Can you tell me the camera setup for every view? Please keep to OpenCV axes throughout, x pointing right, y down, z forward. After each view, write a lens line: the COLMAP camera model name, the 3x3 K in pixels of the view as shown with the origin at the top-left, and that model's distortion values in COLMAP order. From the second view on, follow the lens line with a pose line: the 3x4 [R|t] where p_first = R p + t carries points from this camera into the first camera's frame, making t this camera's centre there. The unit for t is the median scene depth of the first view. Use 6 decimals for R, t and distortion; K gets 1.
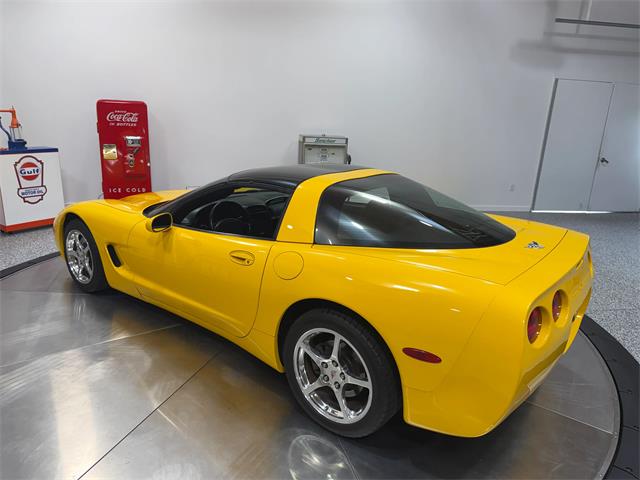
lens RADIAL K [[454.3, 0, 320.0], [0, 454.3, 240.0], [0, 0, 1]] dist [0.019672, -0.052343]
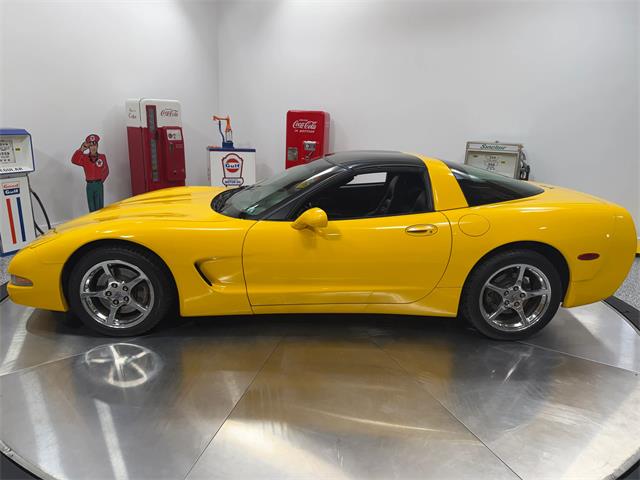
lens RADIAL K [[442.6, 0, 315.5], [0, 442.6, 245.2], [0, 0, 1]] dist [0.115253, -0.214831]
pose [[0.801363, 0.137639, -0.582127, 0.308094], [-0.157191, 0.987421, 0.017076, 0.015245], [0.577155, 0.077821, 0.812918, 0.097614]]
